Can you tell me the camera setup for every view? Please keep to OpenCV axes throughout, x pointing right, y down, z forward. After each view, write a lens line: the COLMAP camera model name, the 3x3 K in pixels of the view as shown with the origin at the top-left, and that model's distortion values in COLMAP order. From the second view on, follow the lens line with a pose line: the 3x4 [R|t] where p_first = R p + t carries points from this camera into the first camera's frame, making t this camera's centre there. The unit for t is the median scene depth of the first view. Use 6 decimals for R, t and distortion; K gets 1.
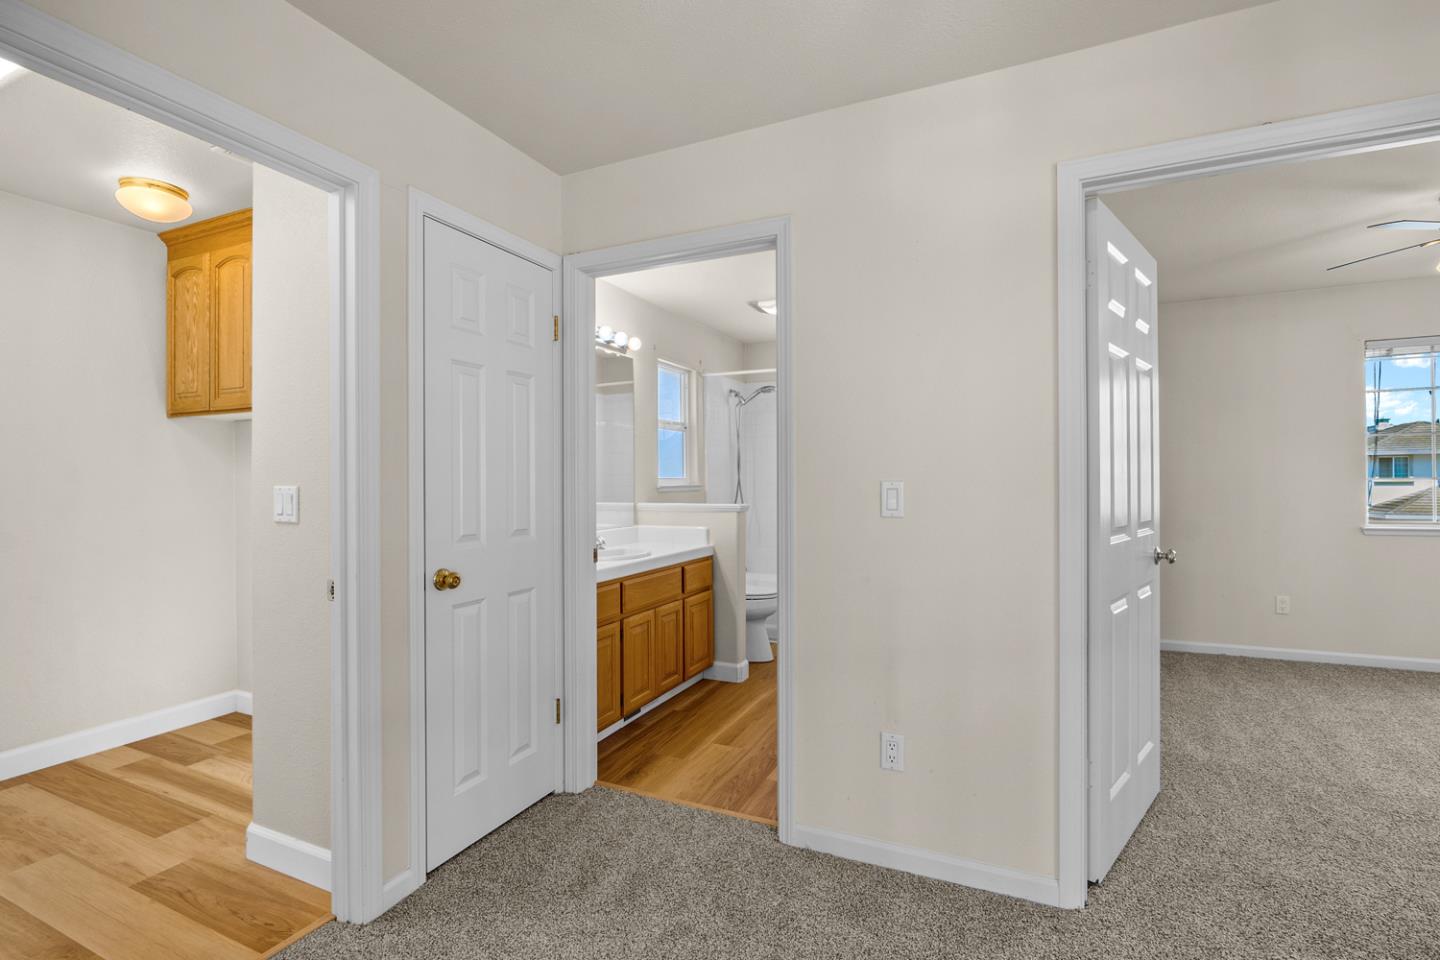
lens RADIAL K [[666.0, 0, 715.1], [0, 666.0, 482.5], [0, 0, 1]] dist [-0.014566, 0.001578]
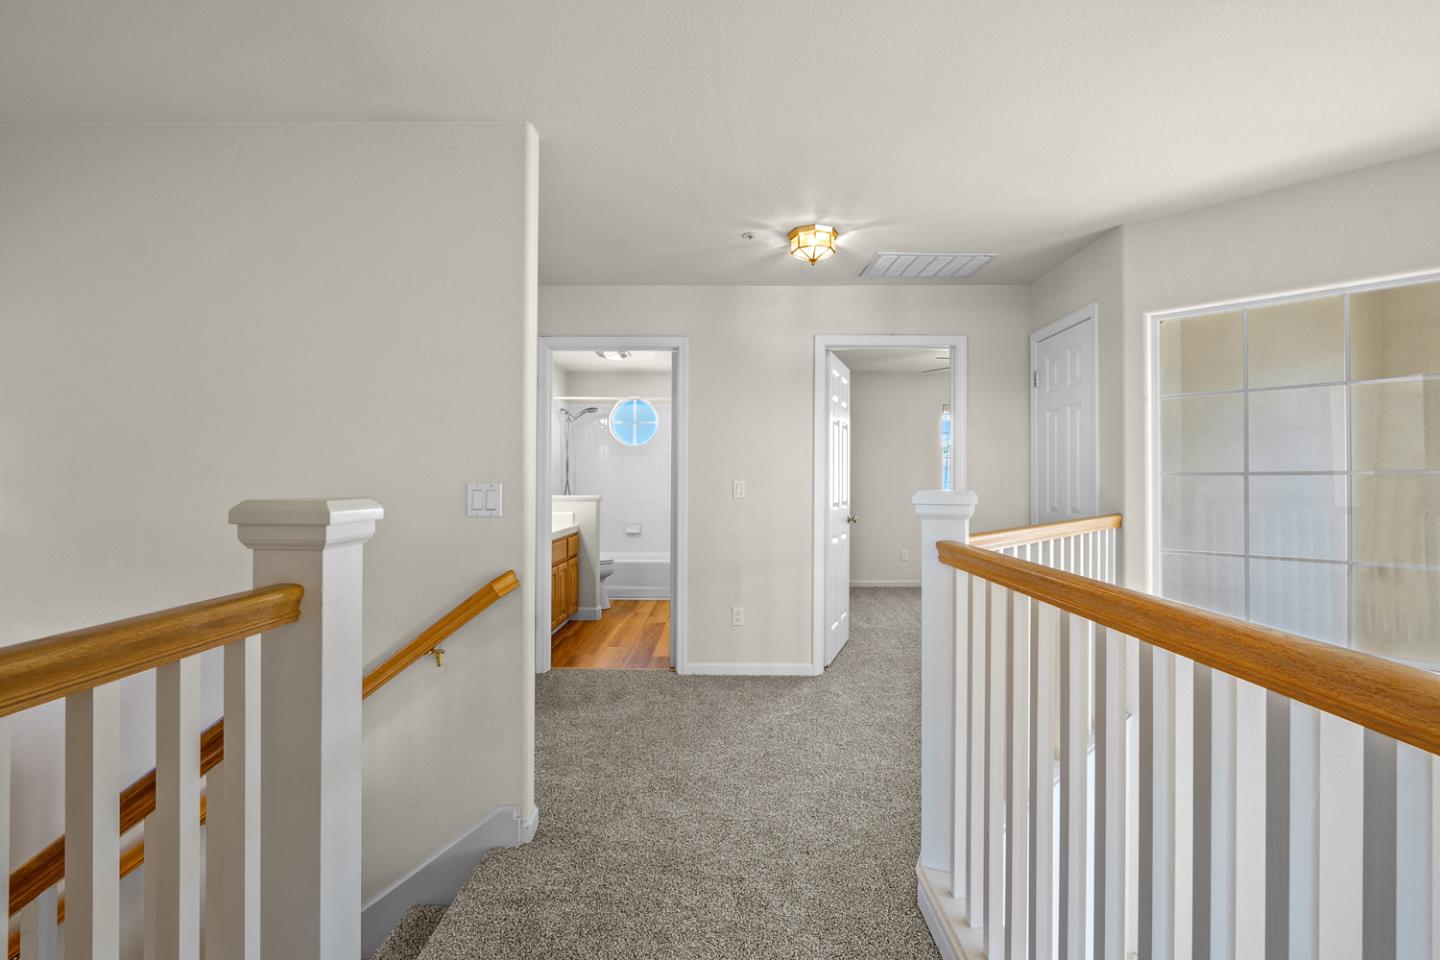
lens RADIAL K [[666.0, 0, 721.4], [0, 666.0, 480.0], [0, 0, 1]] dist [-0.014566, 0.001578]
pose [[0.910487, 0.013774, 0.413308, -0.467905], [-0.010872, 0.999897, -0.009372, 0.014209], [-0.413394, 0.004040, 0.910543, -0.610314]]
